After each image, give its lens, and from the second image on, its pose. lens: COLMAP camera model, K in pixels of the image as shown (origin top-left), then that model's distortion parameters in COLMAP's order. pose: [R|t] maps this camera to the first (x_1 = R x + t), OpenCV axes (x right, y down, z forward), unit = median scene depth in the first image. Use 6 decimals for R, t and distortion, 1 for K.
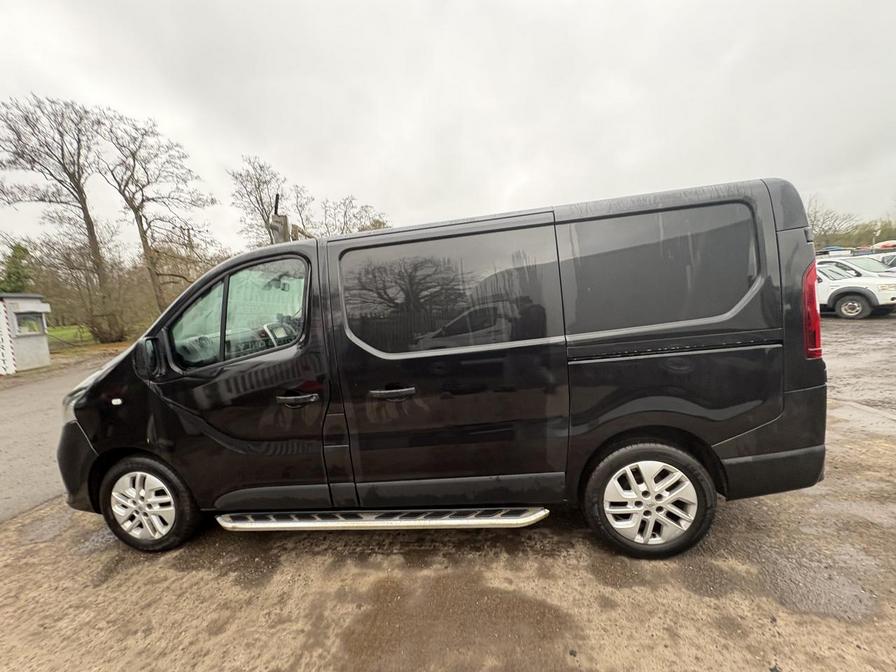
lens RADIAL K [[358.2, 0, 451.8], [0, 358.2, 327.0], [0, 0, 1]] dist [0.004617, -0.000402]
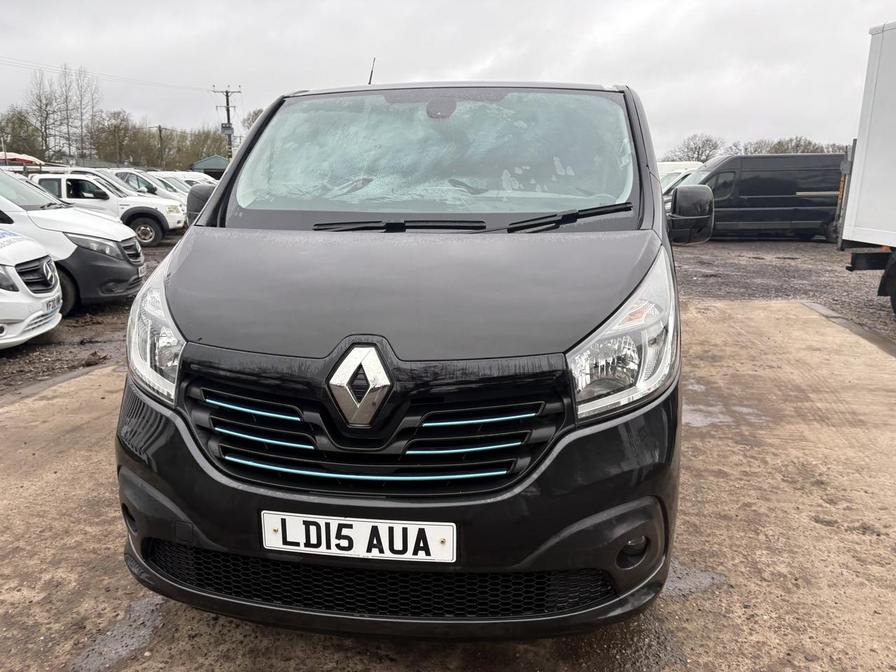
lens RADIAL K [[663.6, 0, 450.1], [0, 663.6, 334.8], [0, 0, 1]] dist [0.028540, -0.029139]
pose [[0.020006, -0.141399, 0.989751, -0.233447], [0.080018, 0.987000, 0.139388, 0.011136], [-0.996593, 0.076409, 0.031061, 0.157279]]
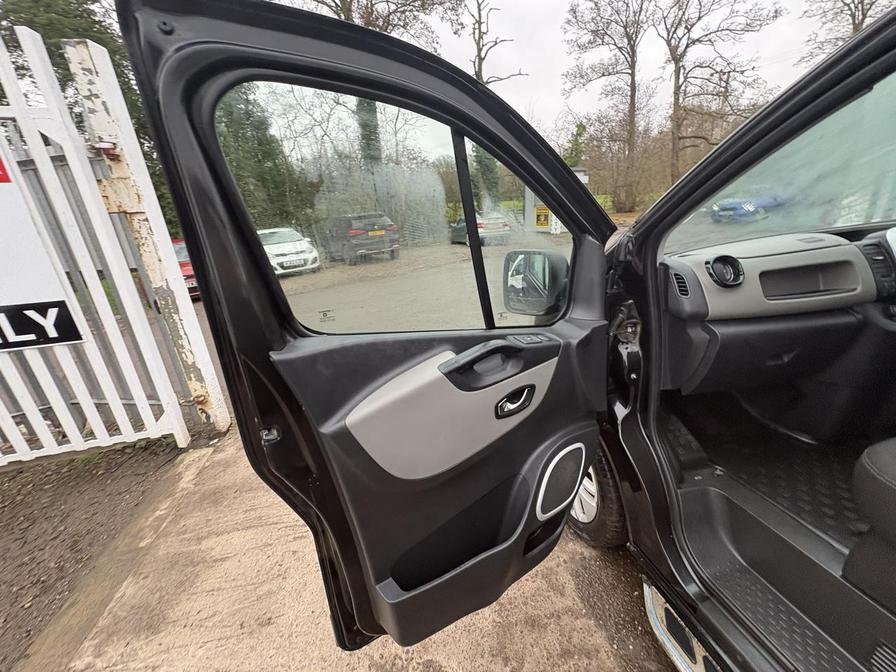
lens RADIAL K [[358.2, 0, 447.8], [0, 358.2, 336.4], [0, 0, 1]] dist [0.004617, -0.000402]
pose [[0.357021, 0.361872, -0.861153, -0.046455], [-0.027903, 0.925631, 0.377398, -0.005167], [0.933680, -0.110710, 0.340567, 0.068649]]
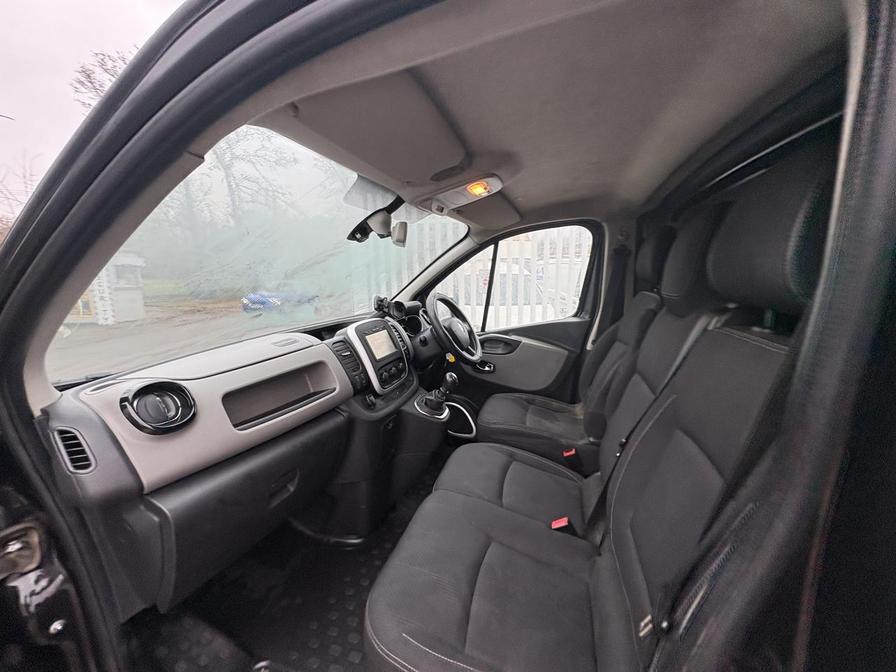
lens RADIAL K [[358.2, 0, 452.1], [0, 358.2, 334.5], [0, 0, 1]] dist [0.004617, -0.000402]
pose [[0.982254, 0.084870, -0.167252, -0.048265], [-0.068941, 0.992711, 0.098857, -0.006444], [0.174423, -0.085572, 0.980945, 0.088225]]
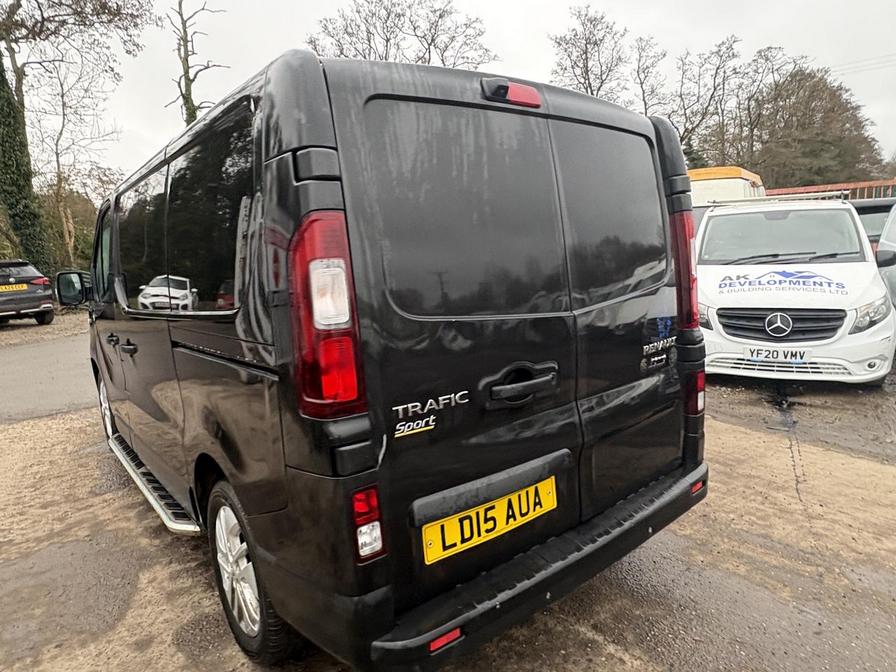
lens RADIAL K [[566.1, 0, 446.7], [0, 566.1, 327.6], [0, 0, 1]] dist [0.003654, 0.000809]
pose [[0.715916, 0.142353, -0.683520, 0.153842], [-0.065476, 0.988368, 0.137263, -0.014230], [0.695110, -0.053515, 0.716909, 0.054107]]
